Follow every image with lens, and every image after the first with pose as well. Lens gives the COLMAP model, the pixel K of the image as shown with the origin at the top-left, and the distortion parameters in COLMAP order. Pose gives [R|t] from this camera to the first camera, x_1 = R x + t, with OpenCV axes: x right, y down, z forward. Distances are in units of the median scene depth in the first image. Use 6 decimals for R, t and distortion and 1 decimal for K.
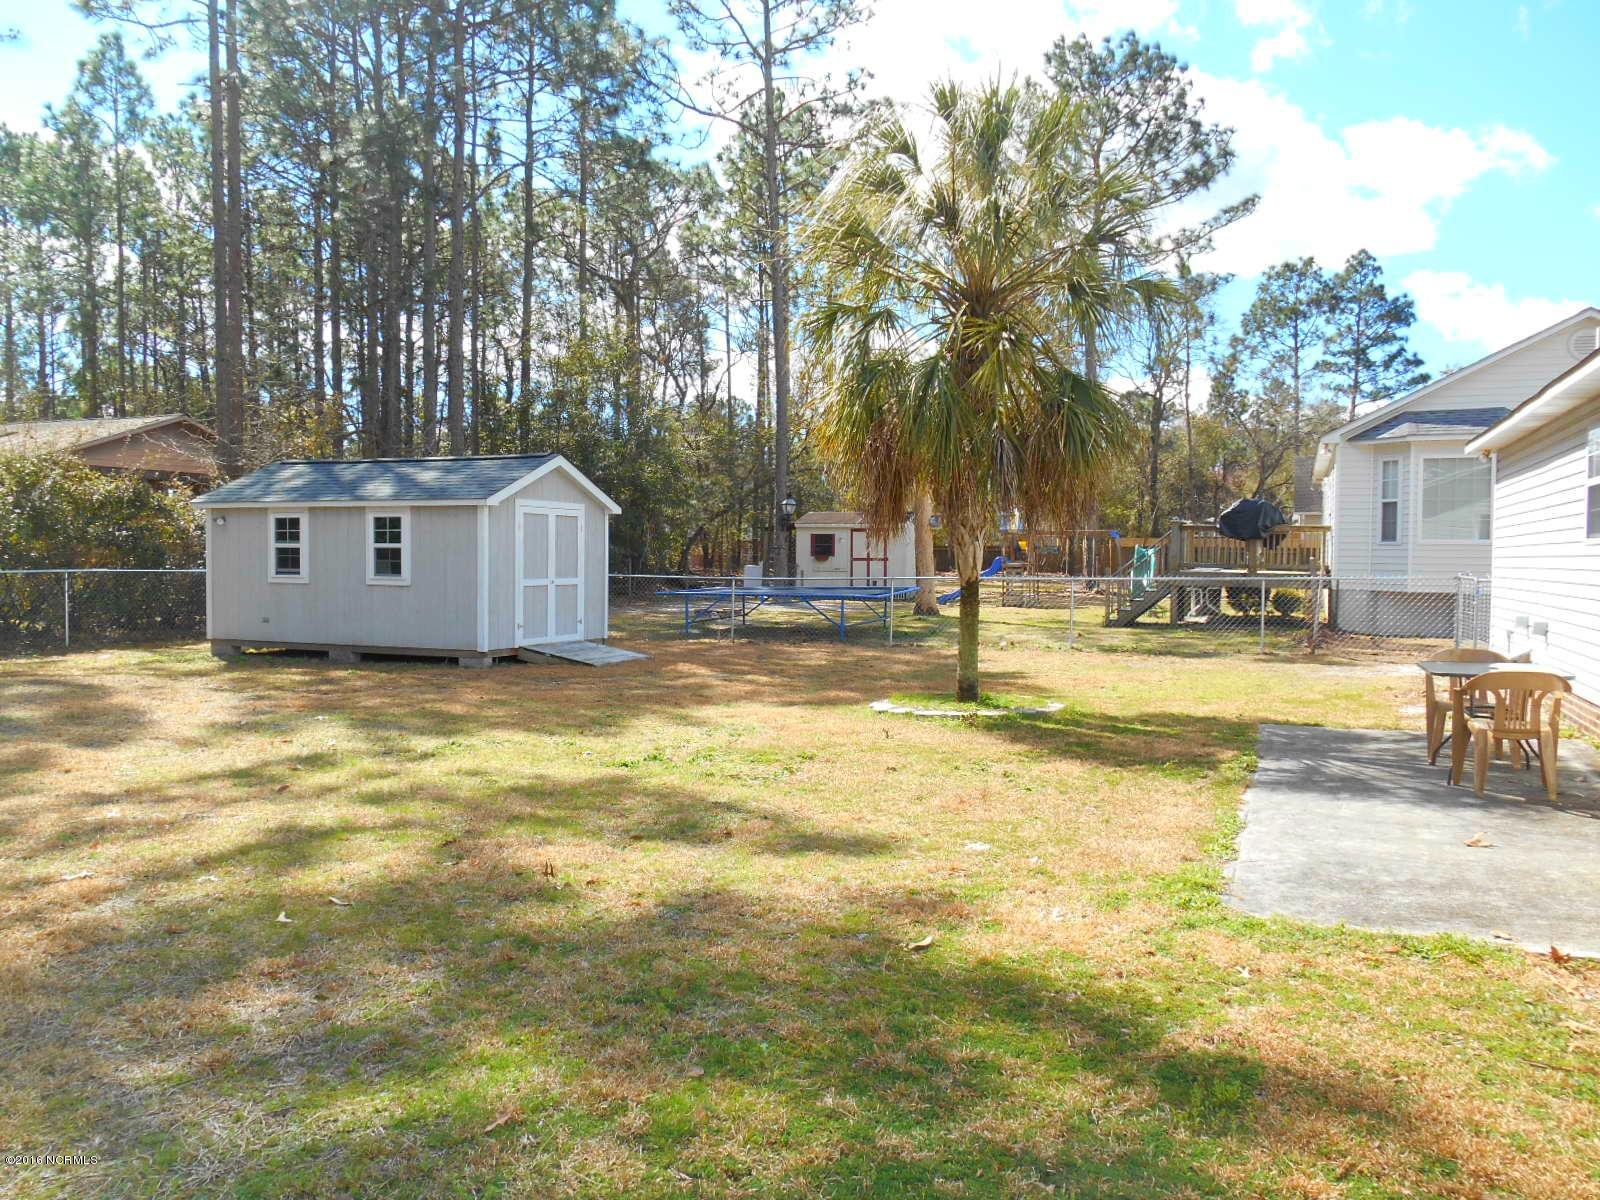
lens RADIAL K [[1231.1, 0, 800.0], [0, 1231.1, 600.7], [0, 0, 1]] dist [-0.053604, 0.026646]
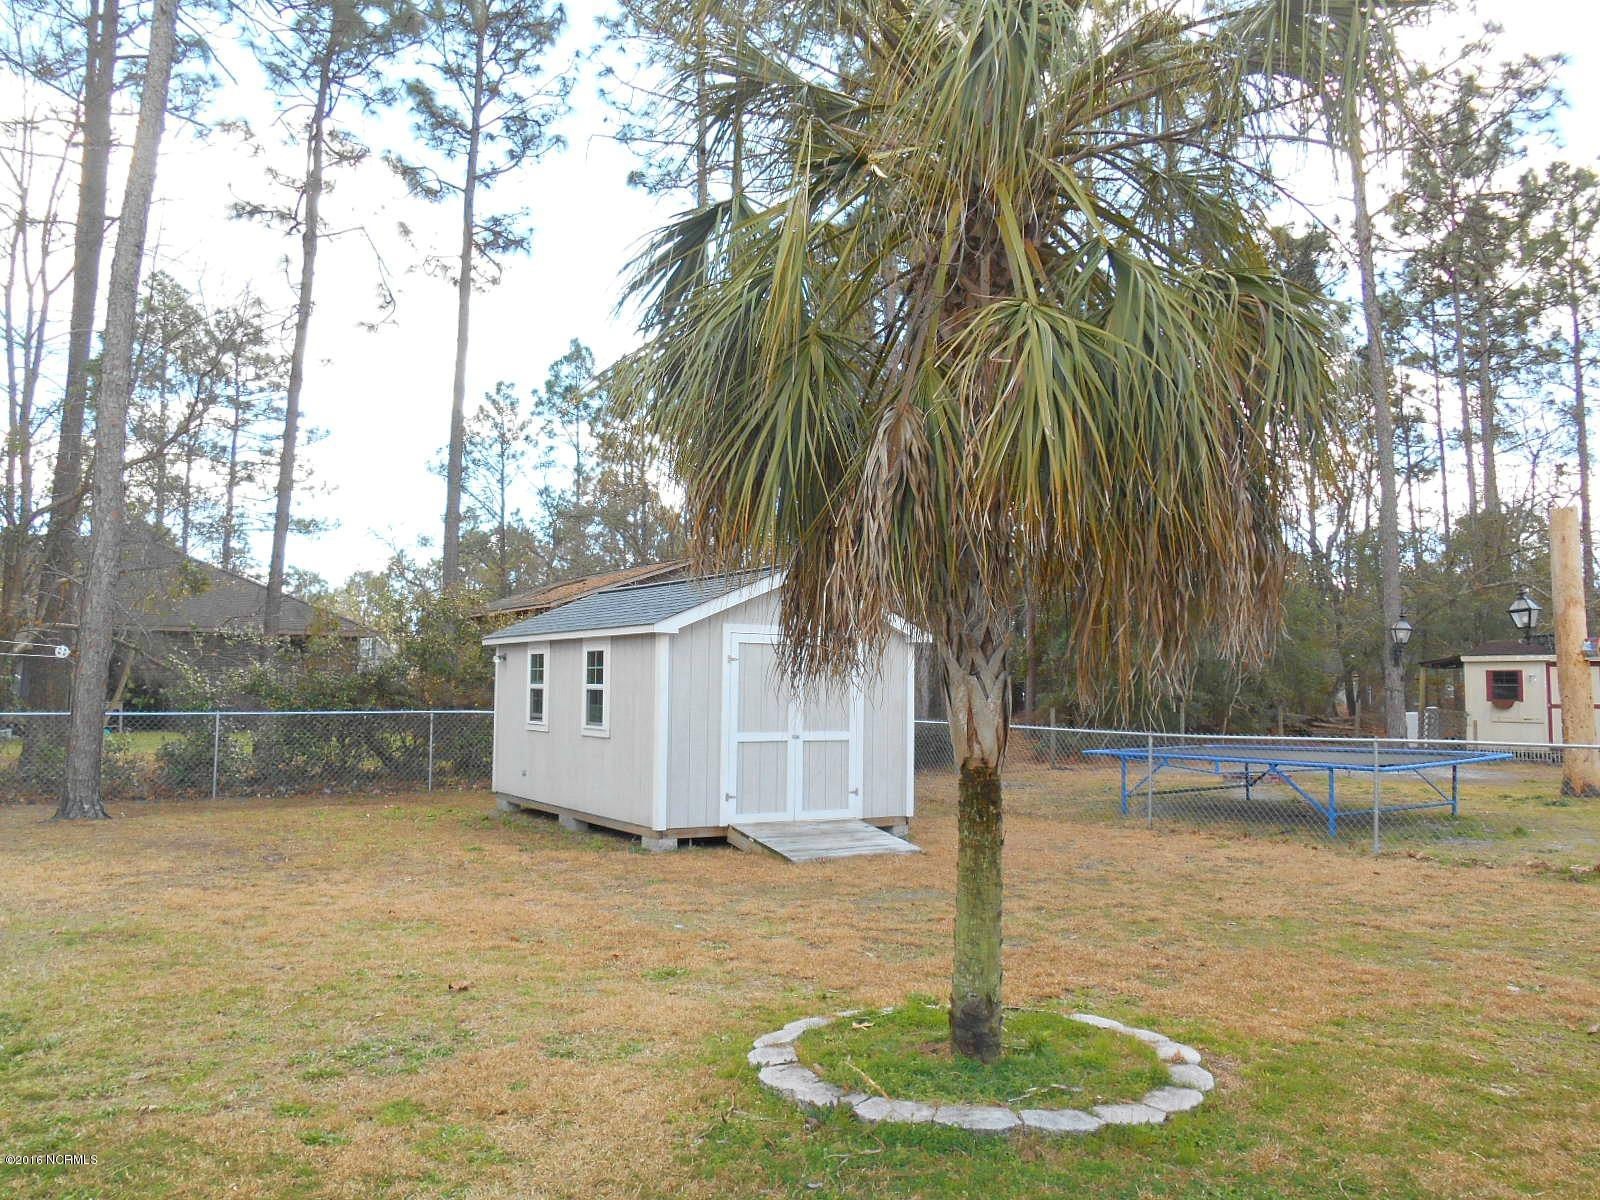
lens RADIAL K [[1231.1, 0, 799.9], [0, 1231.1, 595.0], [0, 0, 1]] dist [-0.053604, 0.026646]
pose [[0.805264, -0.046073, -0.591124, 0.242808], [-0.026451, 0.993192, -0.113445, -0.016536], [0.592326, 0.106989, 0.798563, 0.428603]]
